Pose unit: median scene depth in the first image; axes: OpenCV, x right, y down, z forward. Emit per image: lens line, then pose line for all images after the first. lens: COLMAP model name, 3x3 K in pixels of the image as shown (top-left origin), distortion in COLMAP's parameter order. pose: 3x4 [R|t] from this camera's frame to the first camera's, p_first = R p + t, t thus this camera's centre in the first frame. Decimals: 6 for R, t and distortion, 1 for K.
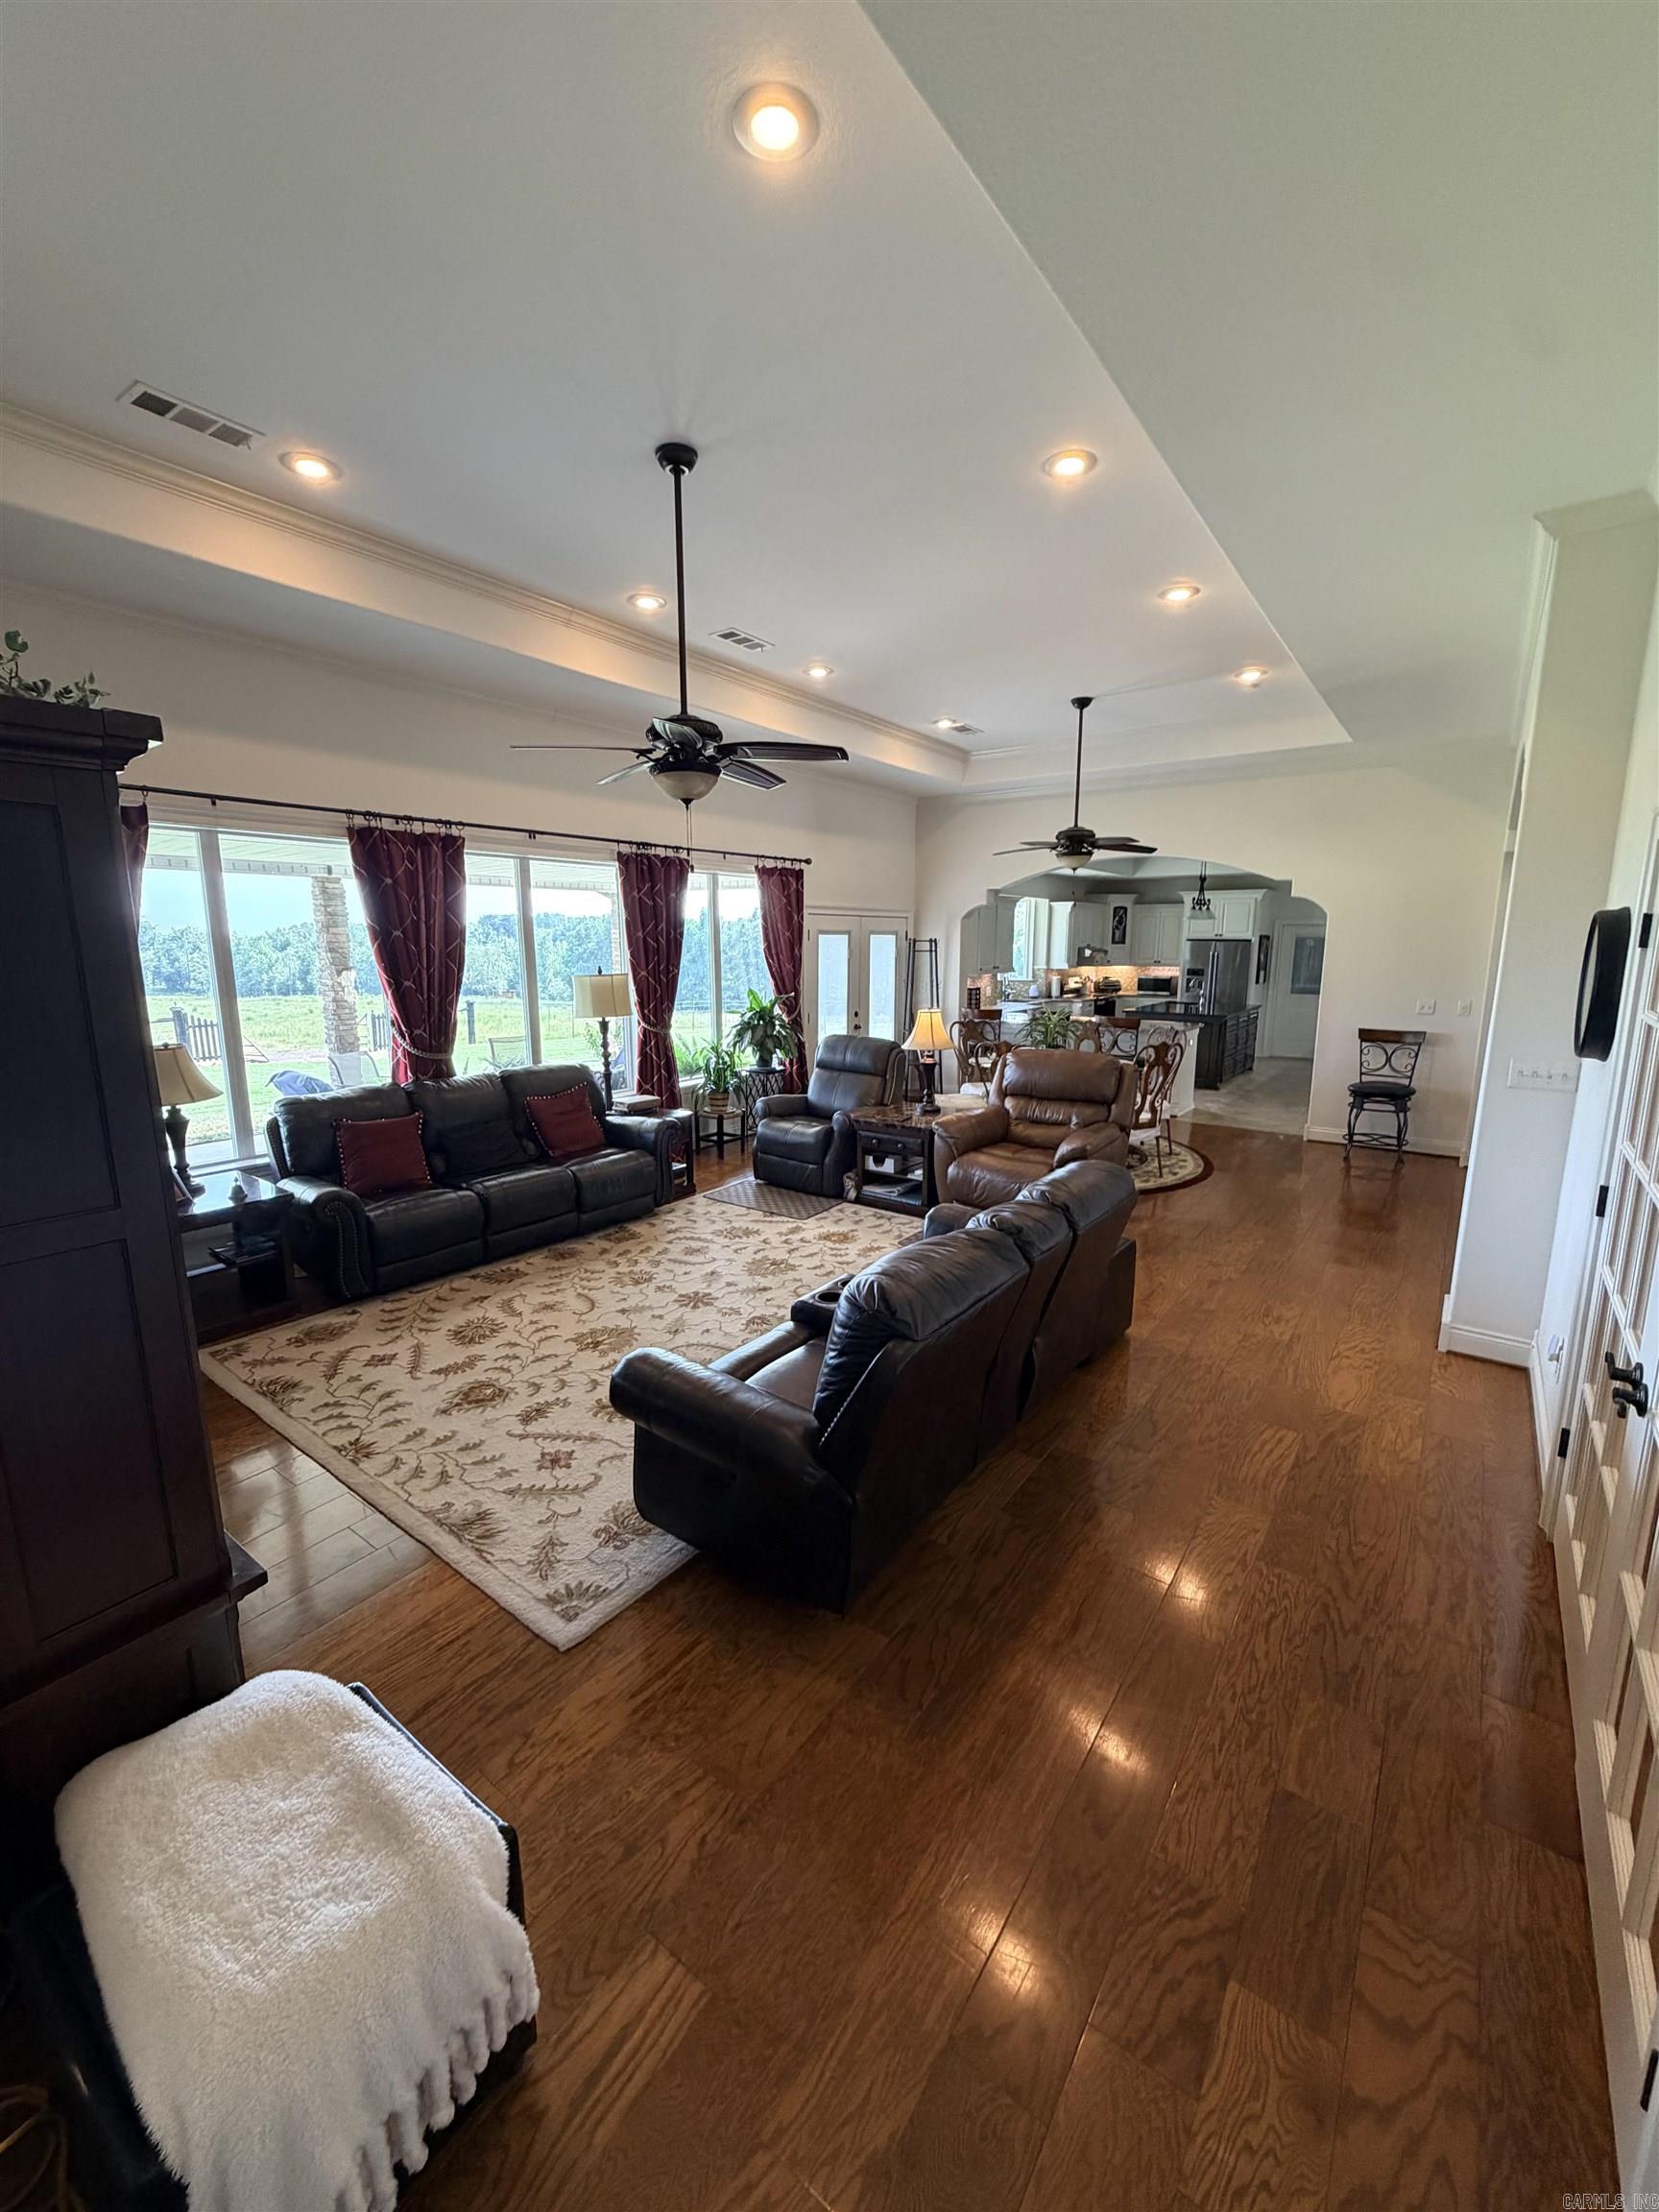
lens RADIAL K [[882.9, 0, 829.3], [0, 882.9, 1102.9], [0, 0, 1]] dist [0.004321, 0.000985]
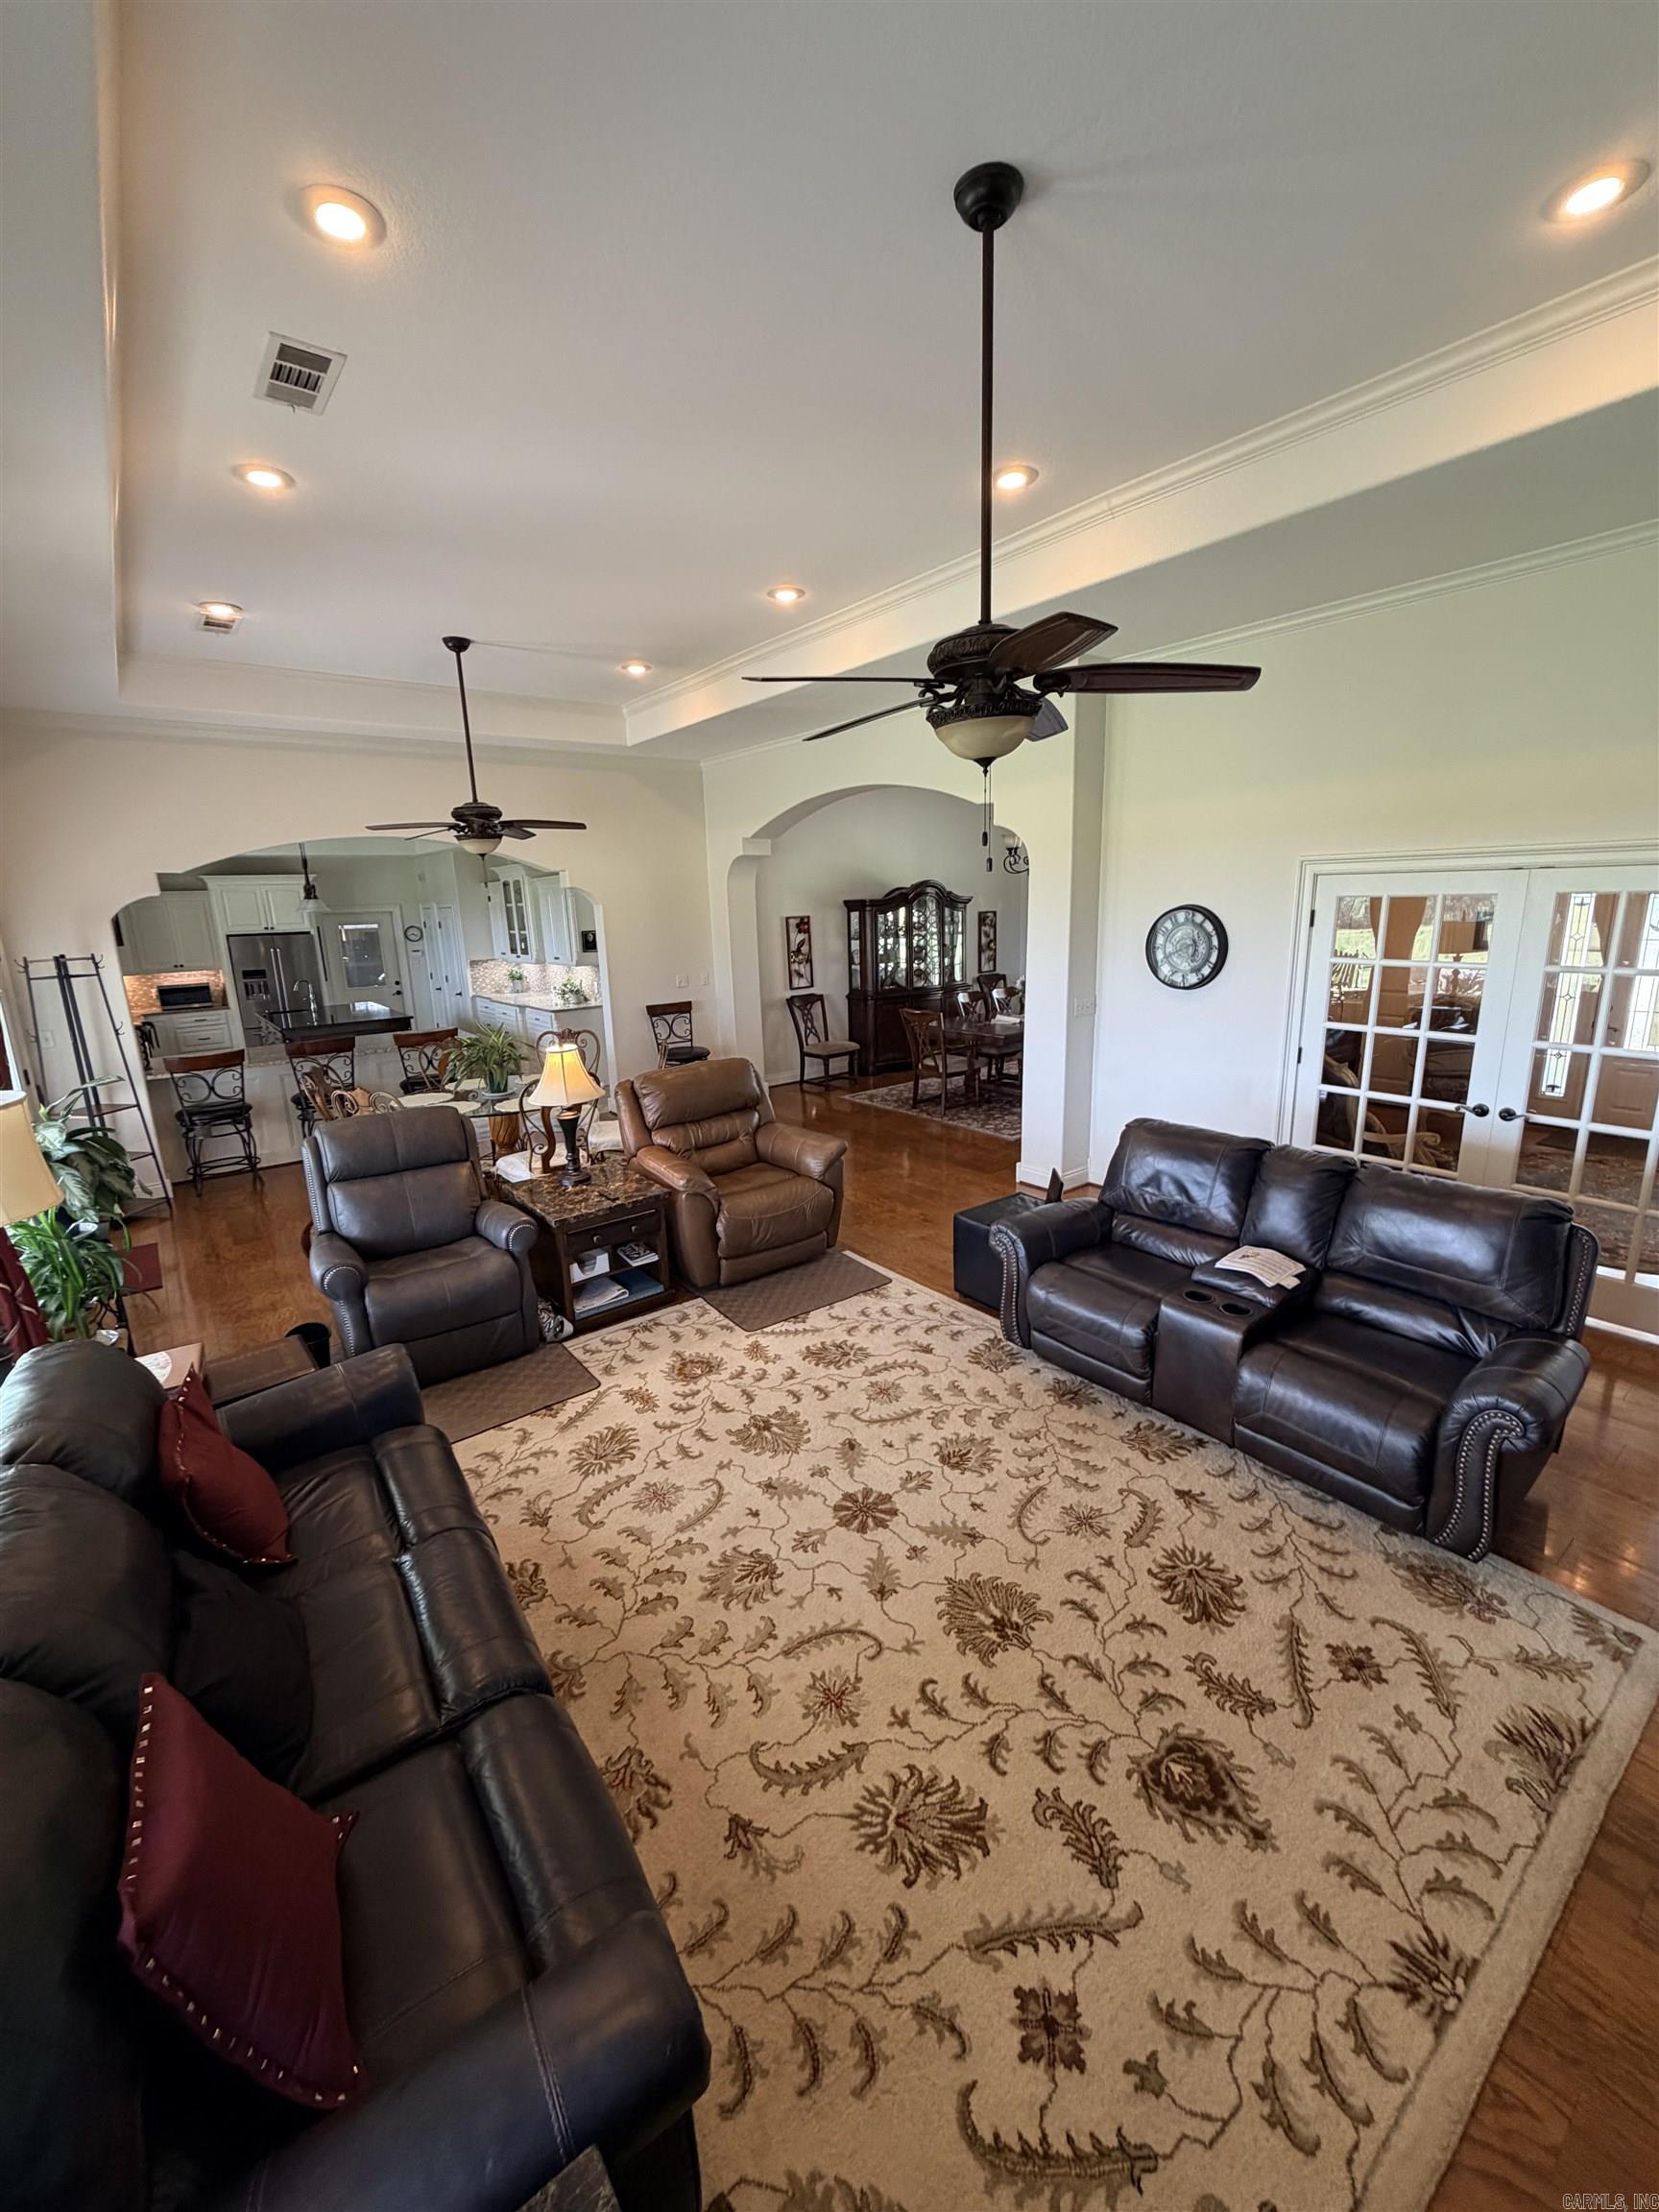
lens RADIAL K [[882.9, 0, 830.9], [0, 882.9, 1101.0], [0, 0, 1]] dist [0.004321, 0.000985]
pose [[0.269772, -0.227398, 0.935689, -0.721810], [0.208300, 0.962489, 0.173855, -0.197634], [-0.940125, 0.148003, 0.307019, 0.785633]]
